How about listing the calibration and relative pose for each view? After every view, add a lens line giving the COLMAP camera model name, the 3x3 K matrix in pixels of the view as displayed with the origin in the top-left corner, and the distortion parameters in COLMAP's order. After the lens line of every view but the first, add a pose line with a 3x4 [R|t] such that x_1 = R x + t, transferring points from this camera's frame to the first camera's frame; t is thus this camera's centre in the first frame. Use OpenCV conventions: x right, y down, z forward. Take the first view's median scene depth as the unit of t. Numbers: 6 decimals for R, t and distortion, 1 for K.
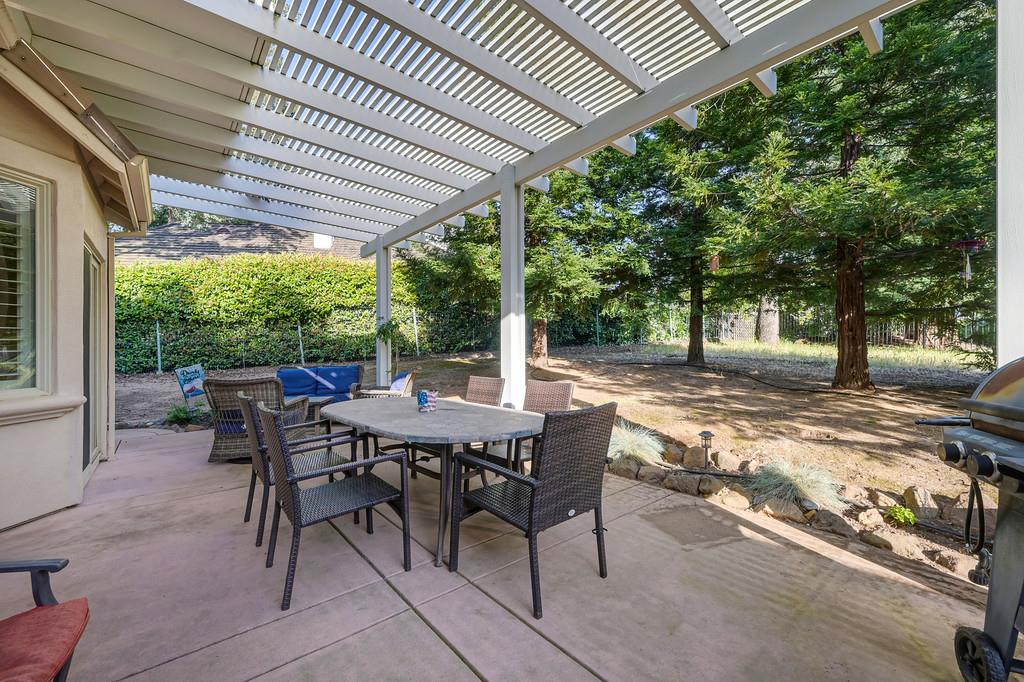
lens RADIAL K [[408.8, 0, 504.7], [0, 408.8, 340.6], [0, 0, 1]] dist [0.001264, 0.000581]
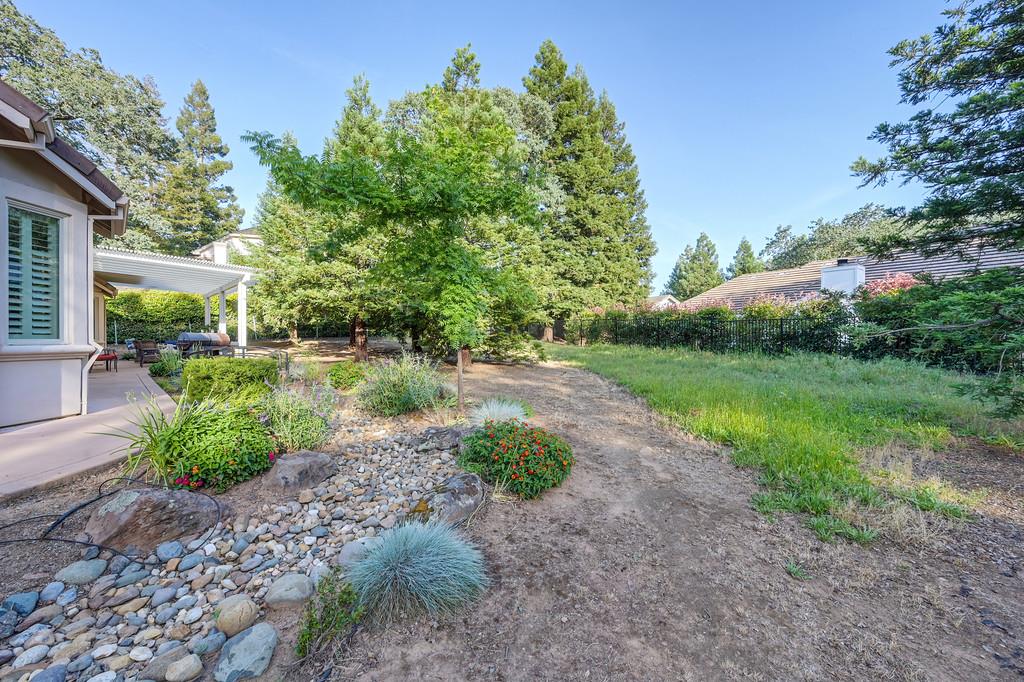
lens RADIAL K [[408.8, 0, 521.4], [0, 408.8, 341.9], [0, 0, 1]] dist [0.001264, 0.000581]
pose [[0.995542, 0.014564, 0.093186, 1.067282], [-0.016513, 0.999660, 0.020180, -0.012259], [-0.092861, -0.021629, 0.995444, -1.331567]]
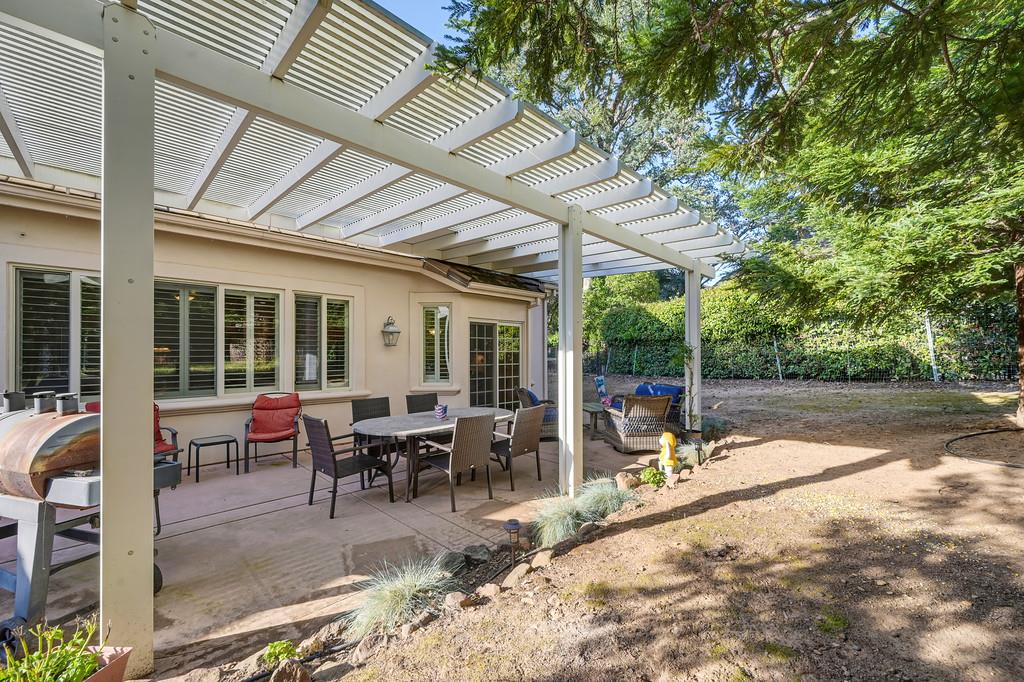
lens RADIAL K [[408.8, 0, 519.1], [0, 408.8, 346.0], [0, 0, 1]] dist [0.001264, 0.000581]
pose [[0.117738, -0.000427, -0.993045, 0.417496], [0.002691, 0.999996, -0.000111, -0.027386], [0.993041, -0.002659, 0.117738, 0.322350]]
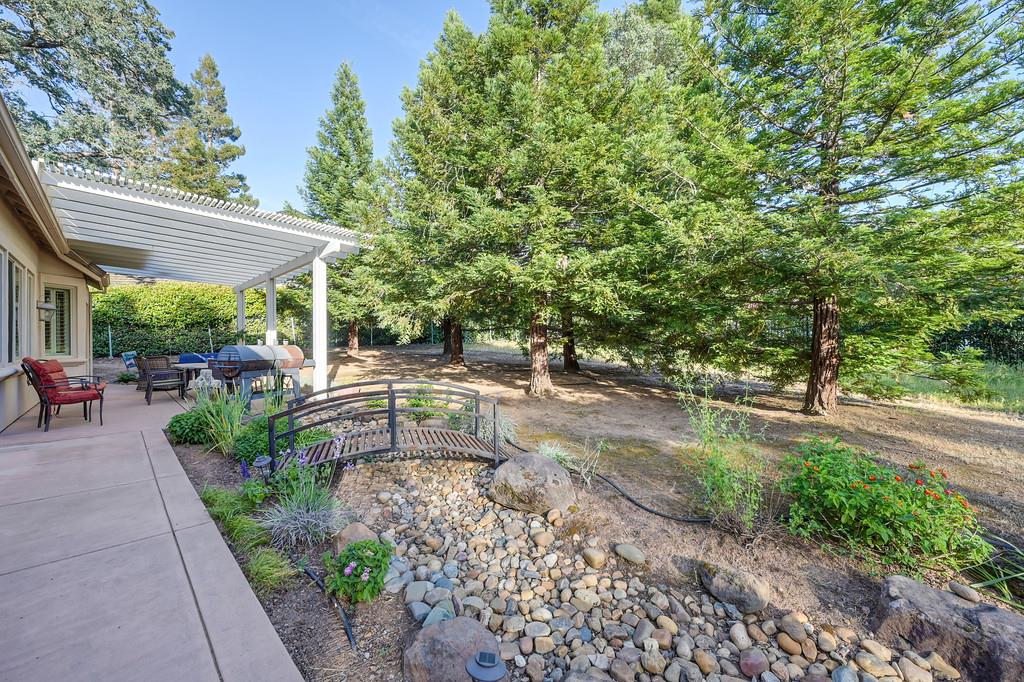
lens RADIAL K [[408.8, 0, 516.7], [0, 408.8, 343.6], [0, 0, 1]] dist [0.001264, 0.000581]
pose [[0.996105, 0.011308, 0.087448, 0.560806], [-0.012568, 0.999825, 0.013862, -0.016348], [-0.087276, -0.014907, 0.996073, -0.690032]]
